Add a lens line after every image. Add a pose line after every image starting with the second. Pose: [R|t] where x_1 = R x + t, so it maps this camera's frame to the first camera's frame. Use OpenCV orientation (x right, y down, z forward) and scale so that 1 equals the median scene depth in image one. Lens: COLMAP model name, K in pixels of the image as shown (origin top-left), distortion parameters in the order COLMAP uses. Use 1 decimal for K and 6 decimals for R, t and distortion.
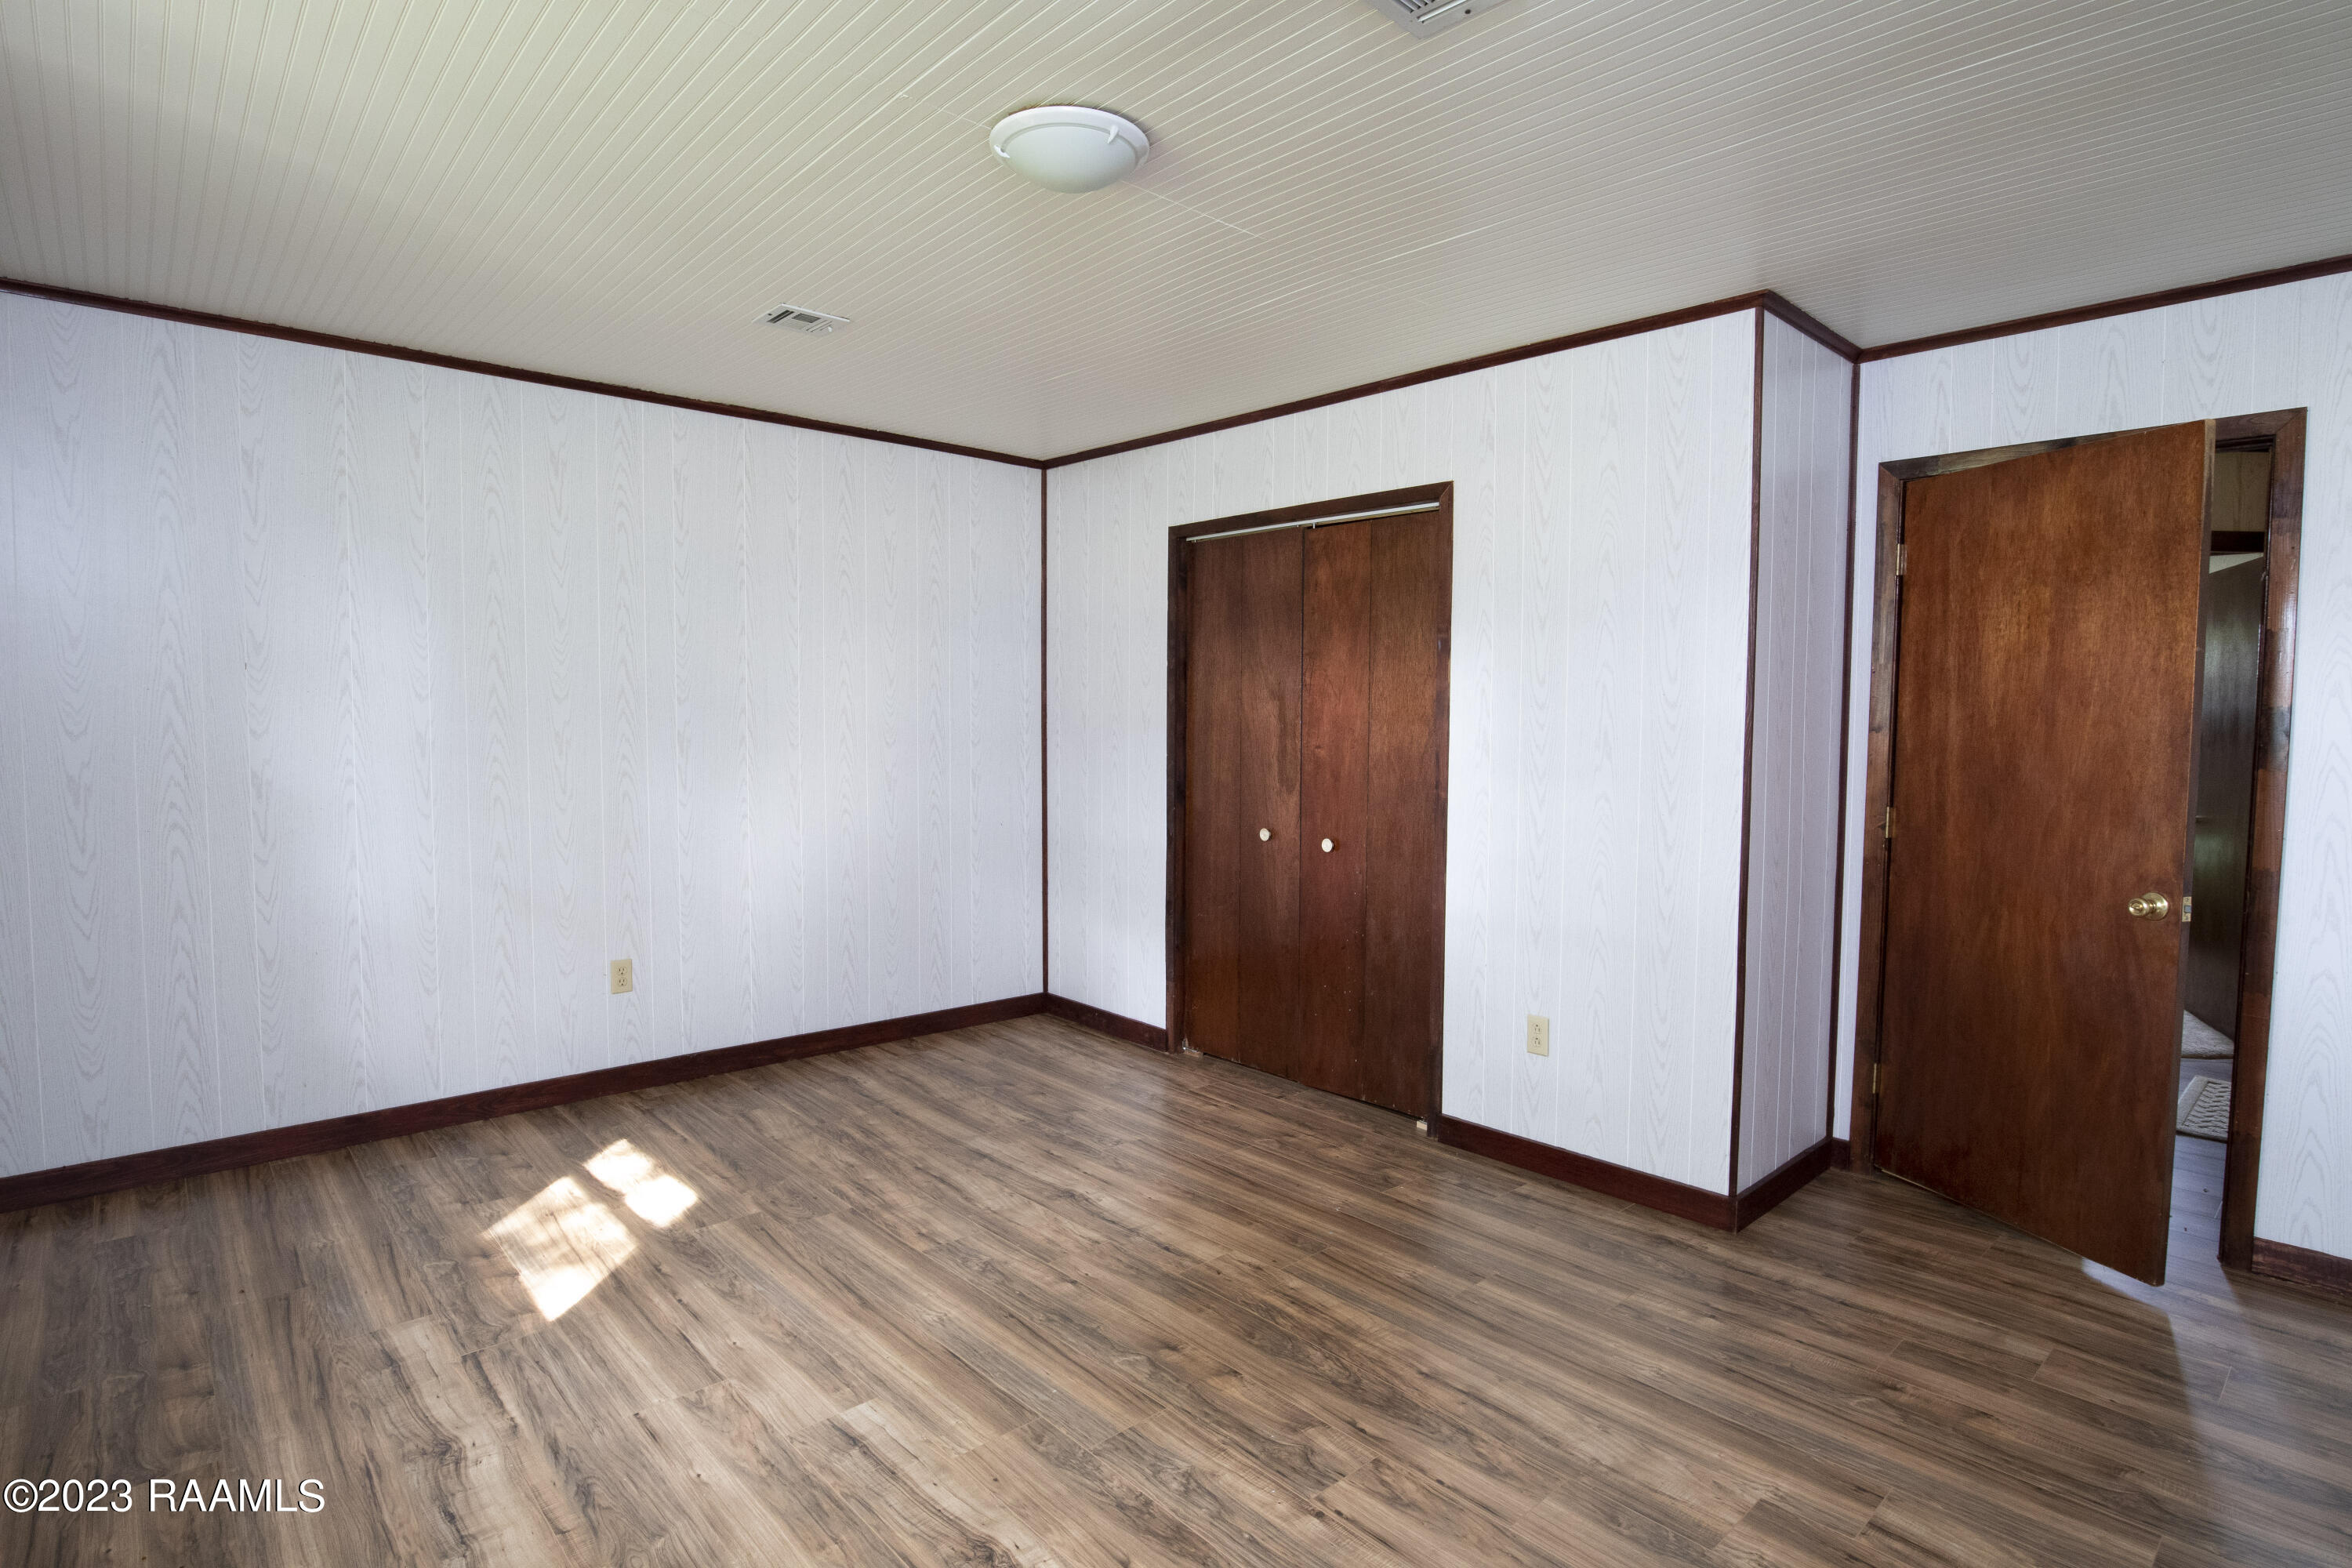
lens RADIAL K [[1201.4, 0, 1198.8], [0, 1201.4, 787.6], [0, 0, 1]] dist [-0.026895, 0.001365]
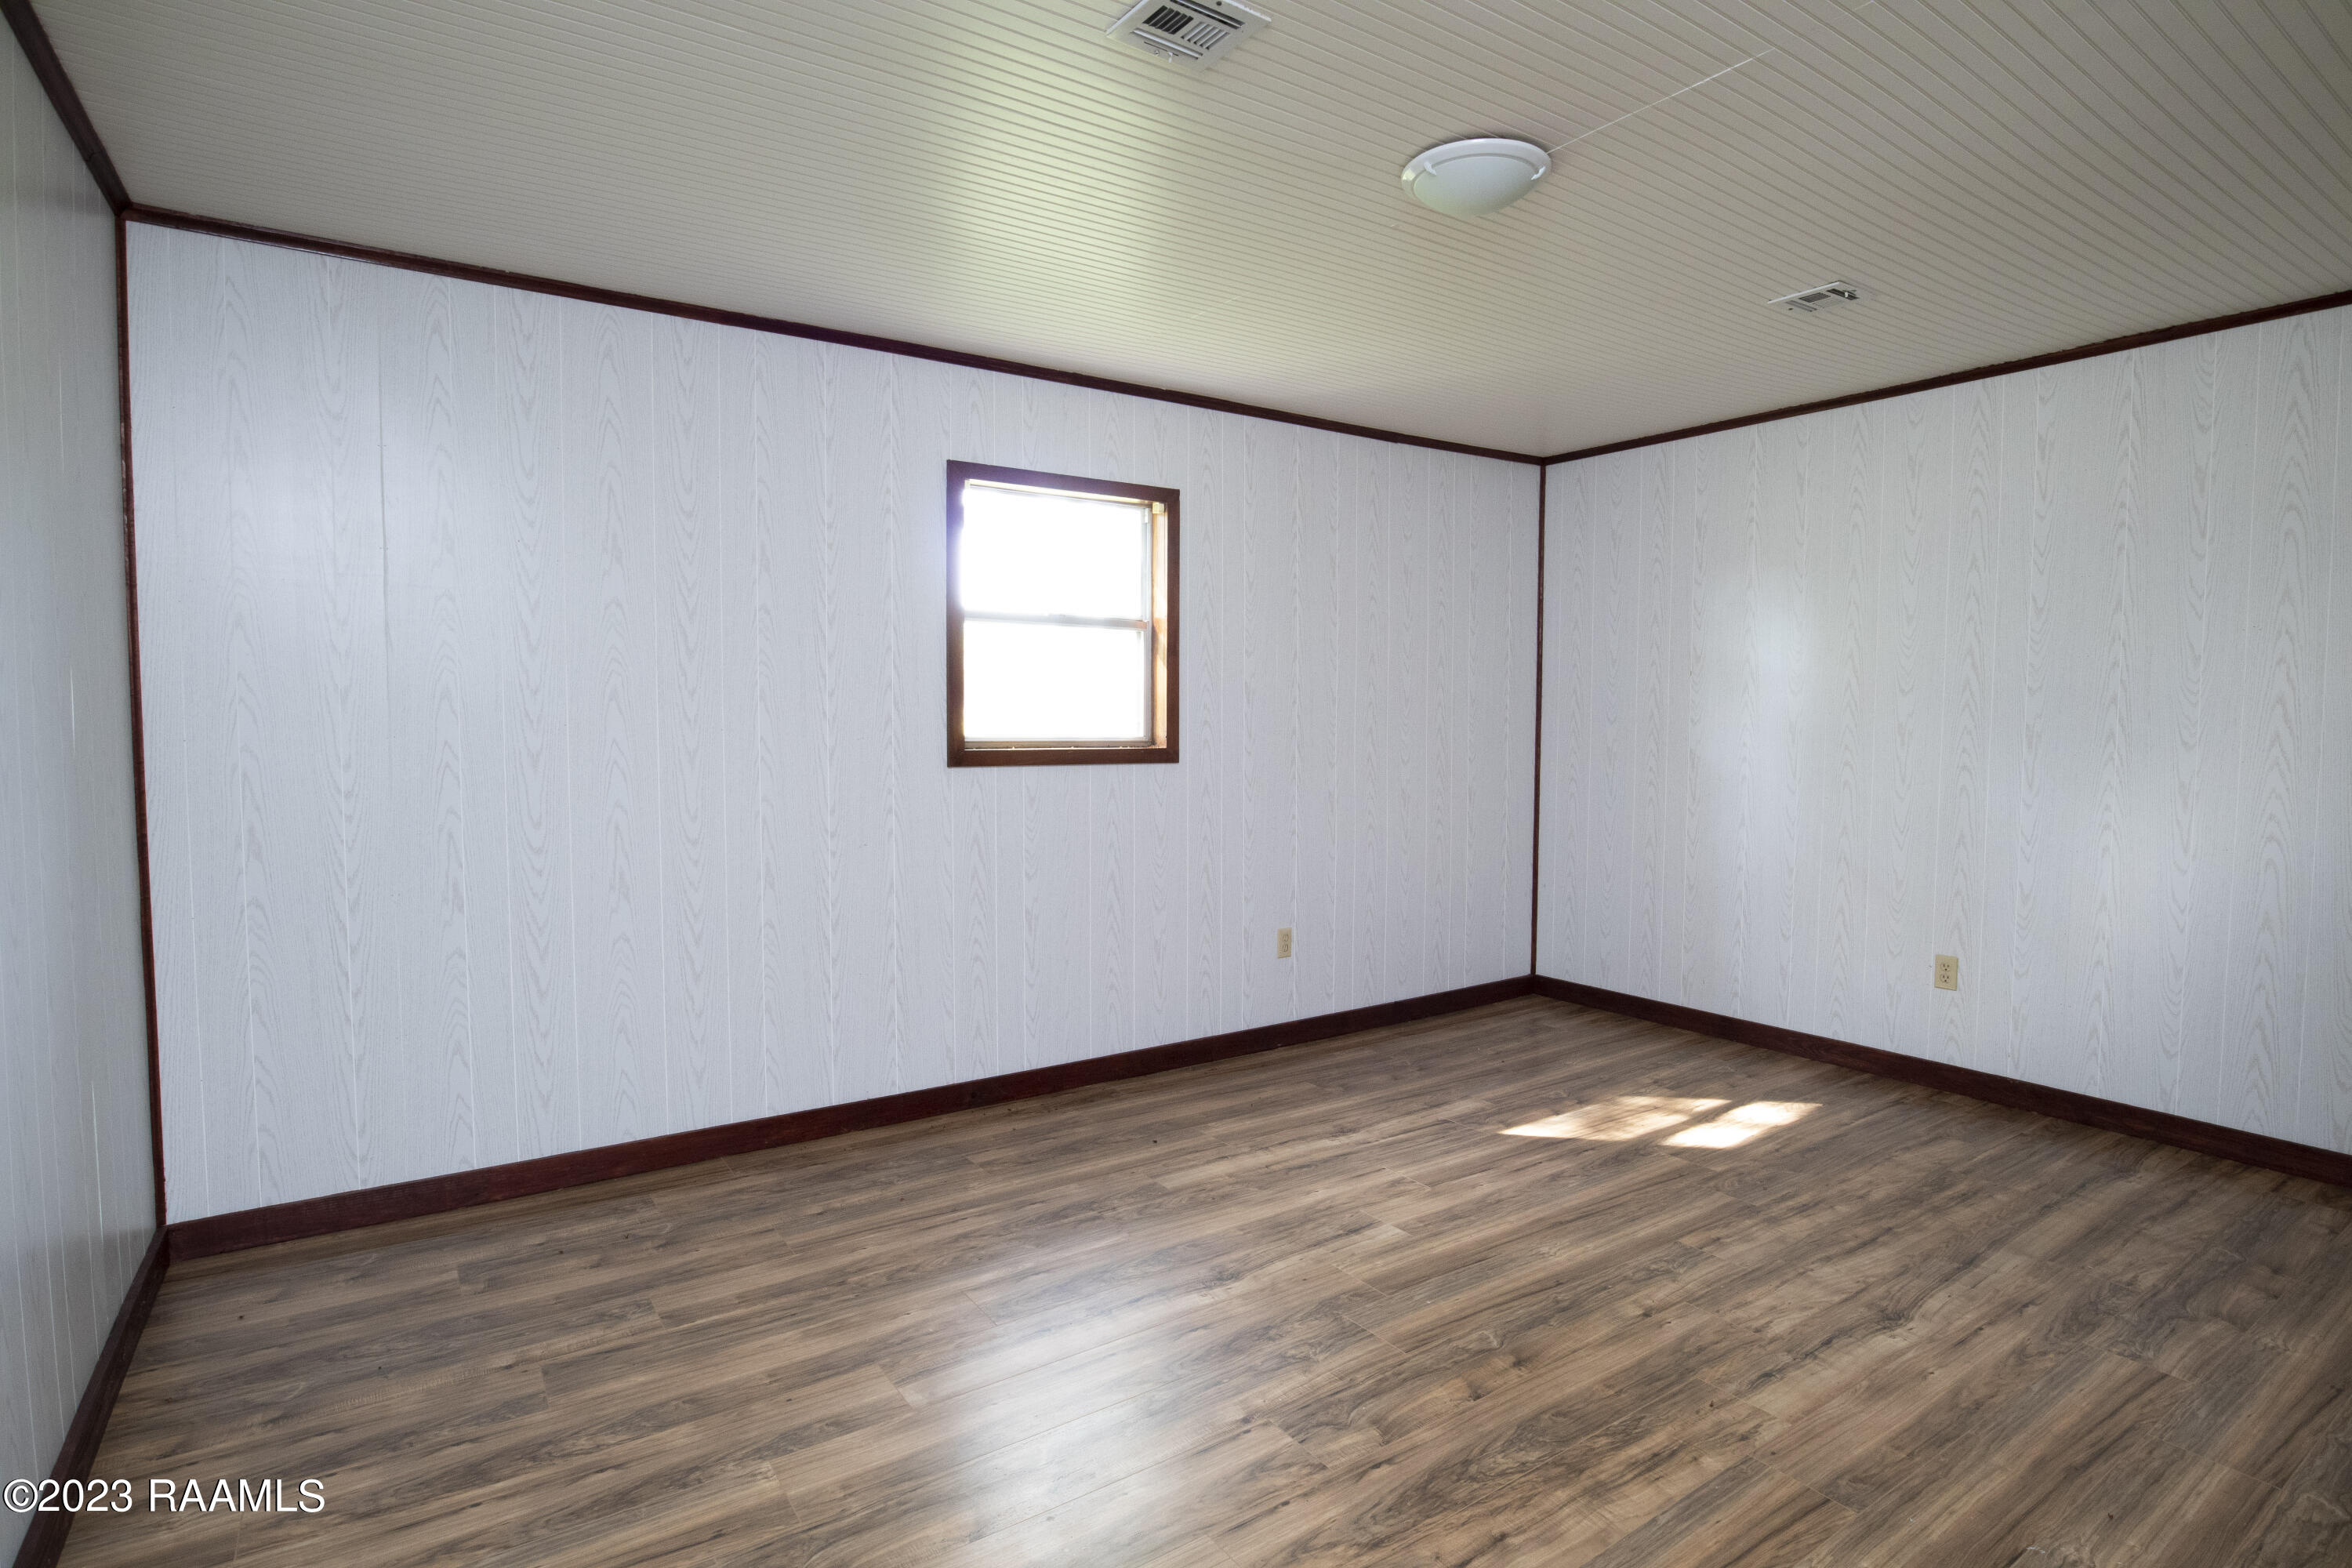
lens RADIAL K [[1201.4, 0, 1199.0], [0, 1201.4, 783.1], [0, 0, 1]] dist [-0.026895, 0.001365]
pose [[-0.148359, 0.050740, -0.987631, 0.769298], [-0.059970, 0.996383, 0.060198, -0.026063], [0.987114, 0.068159, -0.144779, 0.710901]]
